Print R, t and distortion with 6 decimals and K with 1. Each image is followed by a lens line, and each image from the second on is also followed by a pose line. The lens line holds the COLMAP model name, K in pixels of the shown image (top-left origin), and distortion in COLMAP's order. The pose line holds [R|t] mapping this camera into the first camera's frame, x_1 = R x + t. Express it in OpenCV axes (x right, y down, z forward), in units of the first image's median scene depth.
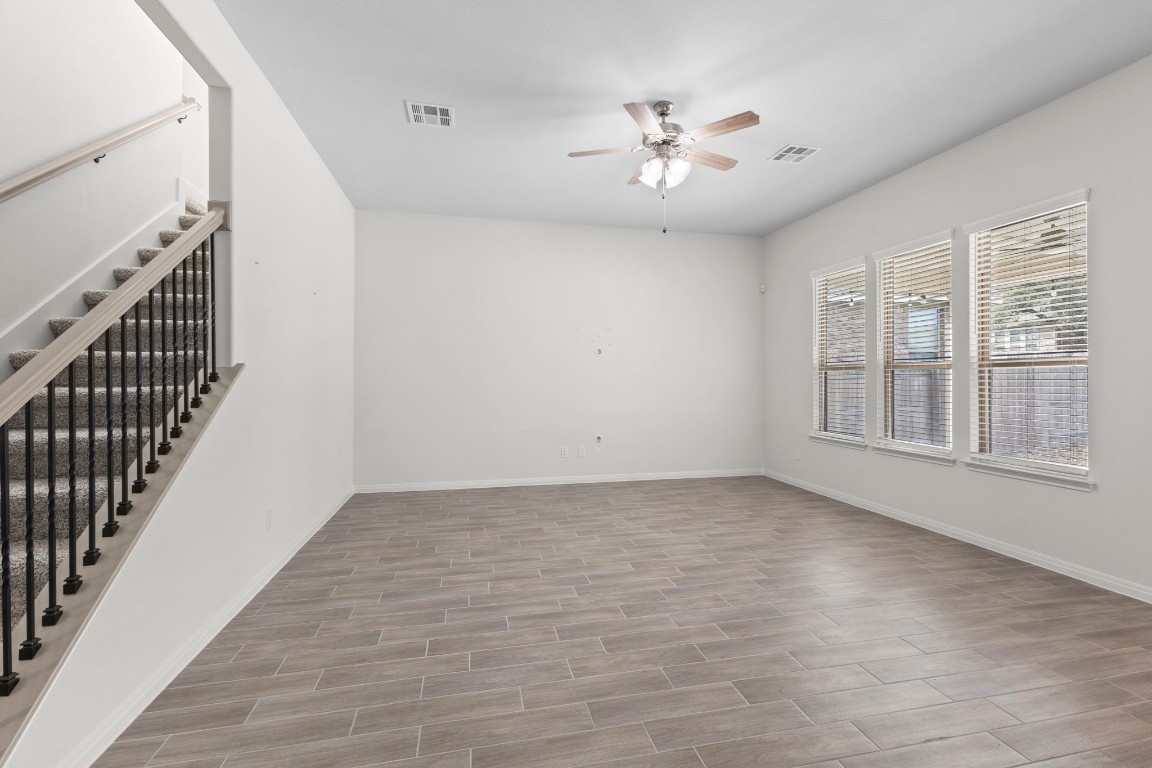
lens RADIAL K [[495.0, 0, 572.4], [0, 495.0, 381.3], [0, 0, 1]] dist [0.007285, -0.004244]
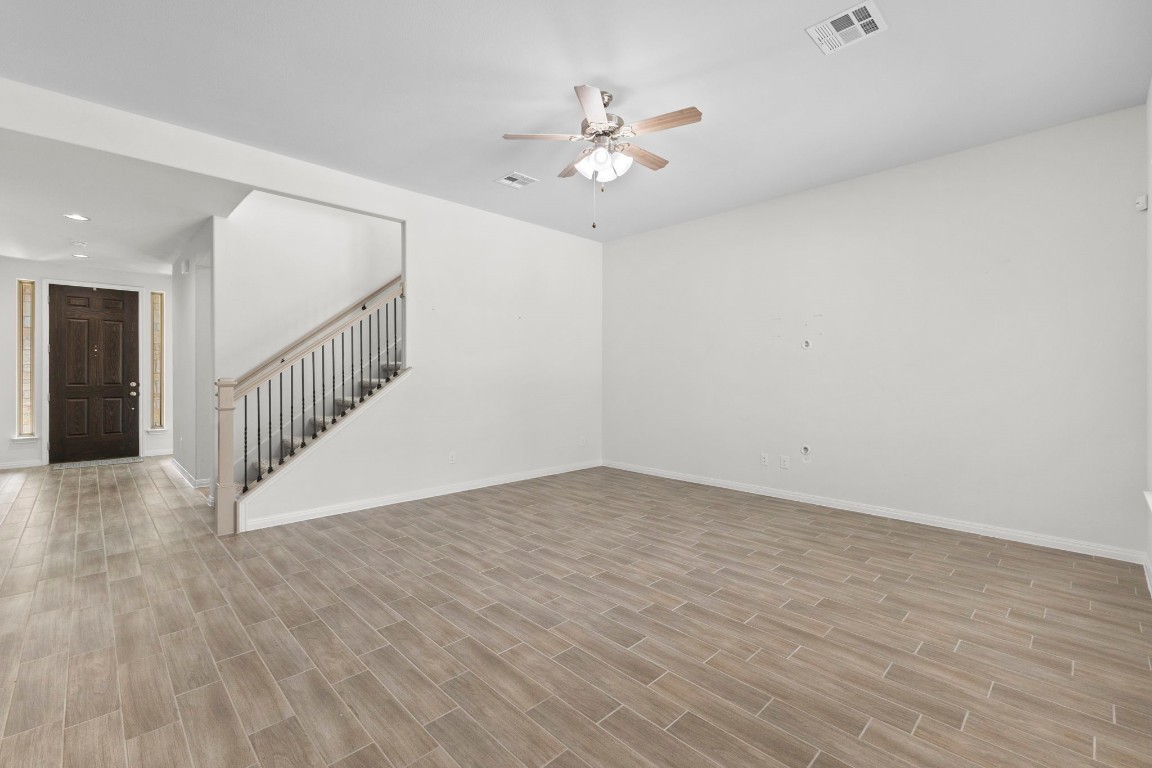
lens RADIAL K [[495.0, 0, 583.0], [0, 495.0, 376.2], [0, 0, 1]] dist [0.007285, -0.004244]
pose [[0.538349, 0.005313, -0.842706, 1.081101], [-0.010494, 0.999945, -0.000400, -0.005174], [0.842657, 0.009058, 0.538375, 0.474912]]
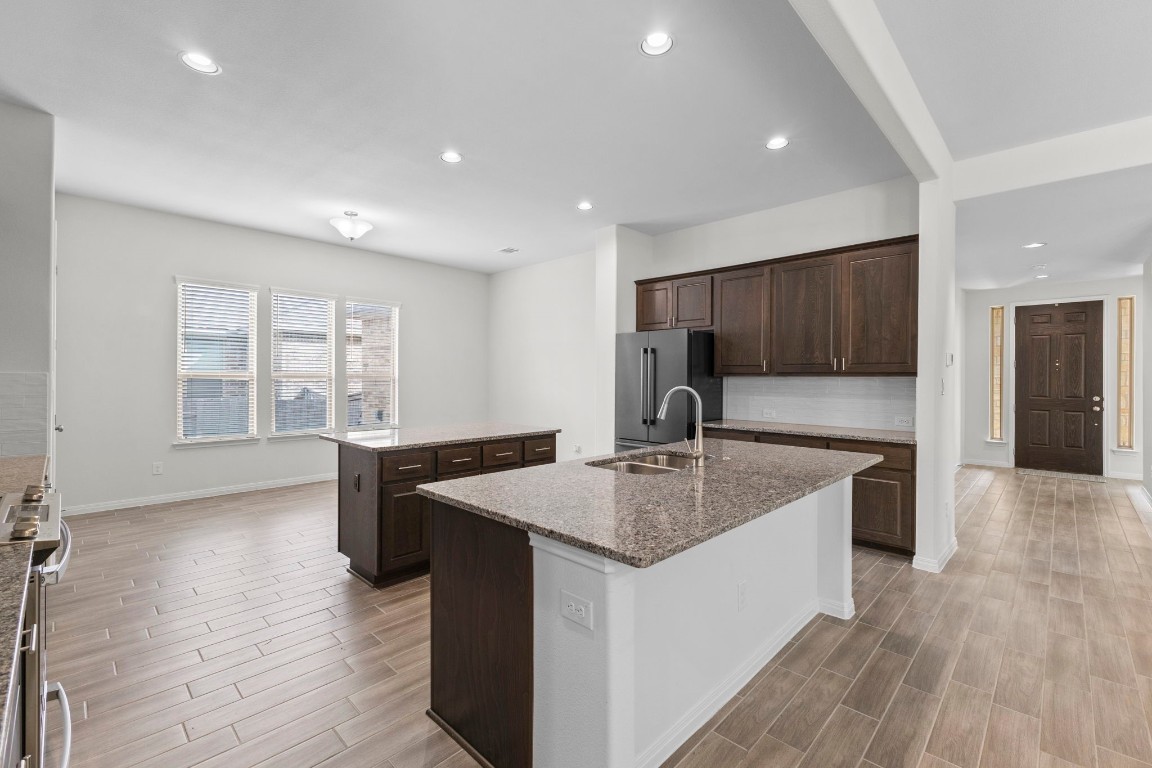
lens RADIAL K [[495.0, 0, 568.8], [0, 495.0, 376.7], [0, 0, 1]] dist [0.007285, -0.004244]
pose [[-0.841494, -0.002349, -0.540262, 1.141851], [-0.008134, 0.999932, 0.008323, -0.042968], [0.540206, 0.011399, -0.841456, 0.538527]]
